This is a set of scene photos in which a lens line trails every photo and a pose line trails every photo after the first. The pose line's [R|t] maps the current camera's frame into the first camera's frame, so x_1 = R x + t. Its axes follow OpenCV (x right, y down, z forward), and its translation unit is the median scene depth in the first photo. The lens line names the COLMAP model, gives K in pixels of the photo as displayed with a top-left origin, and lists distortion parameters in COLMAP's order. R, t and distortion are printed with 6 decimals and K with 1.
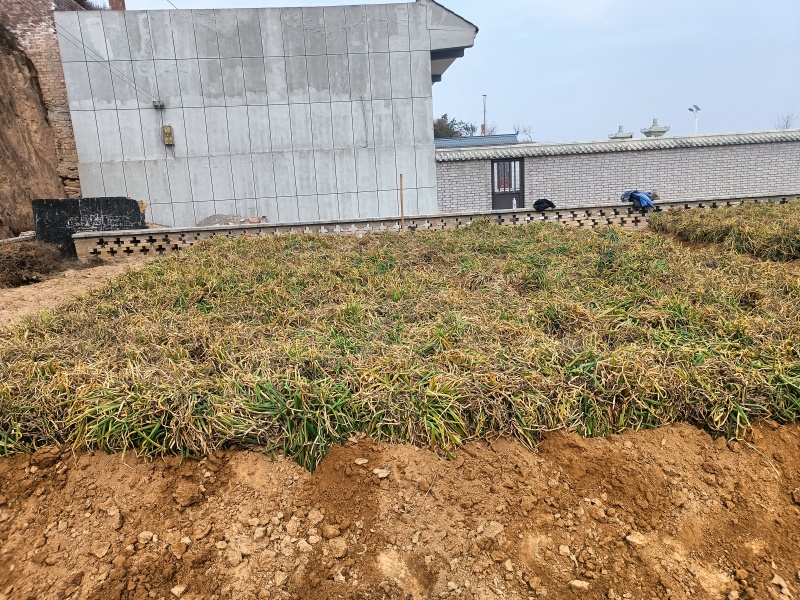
lens RADIAL K [[602.1, 0, 397.6], [0, 602.1, 302.3], [0, 0, 1]] dist [0.017694, 0.002117]
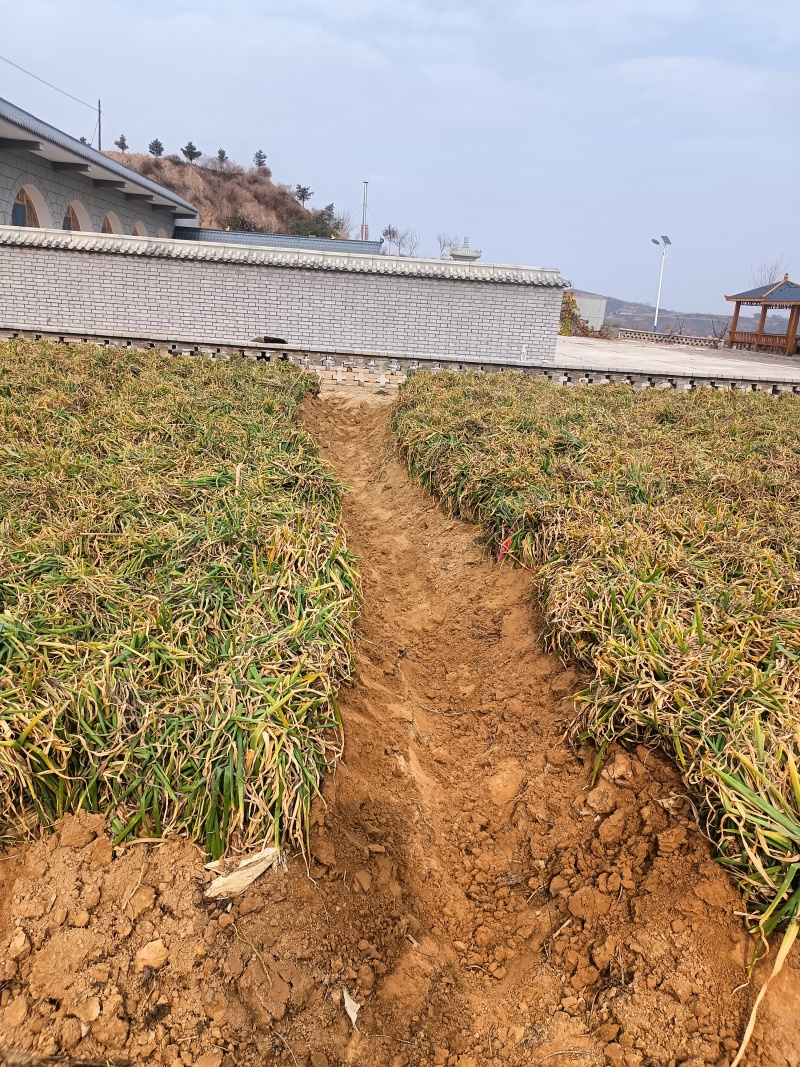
lens RADIAL K [[803.0, 0, 400.5], [0, 803.0, 524.4], [0, 0, 1]] dist [0.017694, 0.002117]
pose [[0.988252, 0.145567, -0.046568, 0.856012], [-0.141963, 0.987169, 0.073104, -0.072566], [0.056612, -0.065634, 0.996237, 0.125278]]
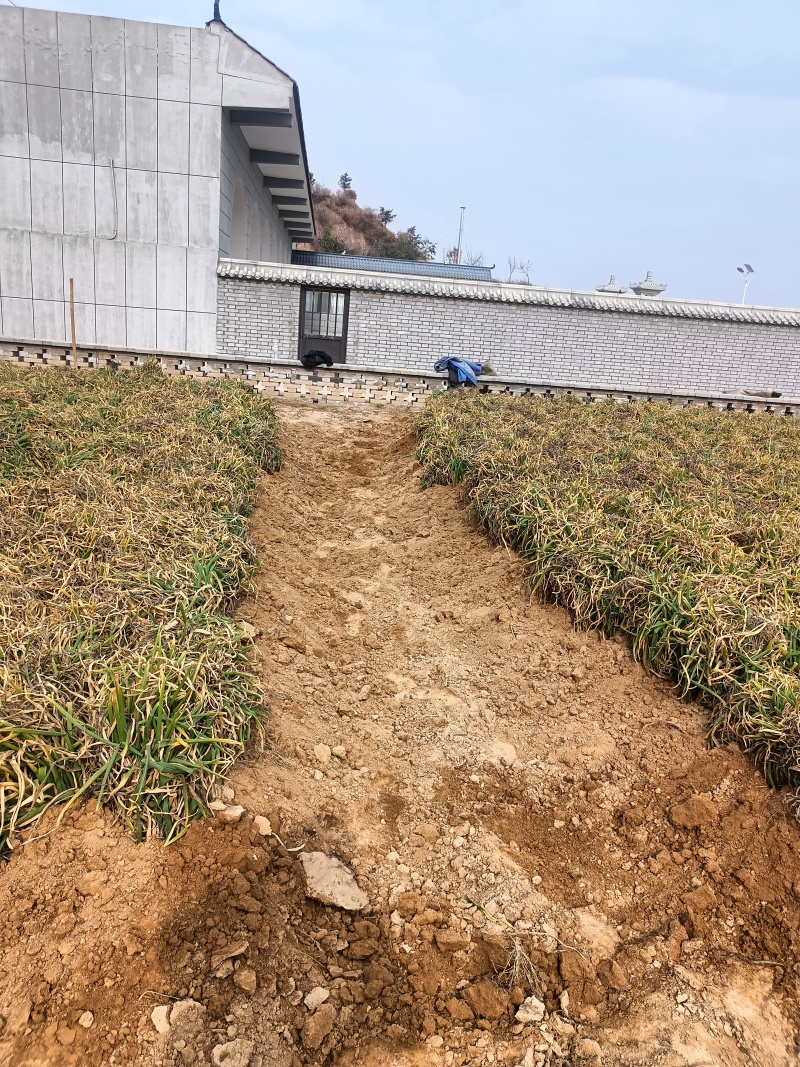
lens RADIAL K [[803.0, 0, 405.9], [0, 803.0, 536.5], [0, 0, 1]] dist [0.017694, 0.002117]
pose [[0.990260, 0.138080, 0.017879, 0.305191], [-0.138960, 0.988171, 0.064877, -0.031307], [-0.008709, -0.066730, 0.997733, 0.069882]]
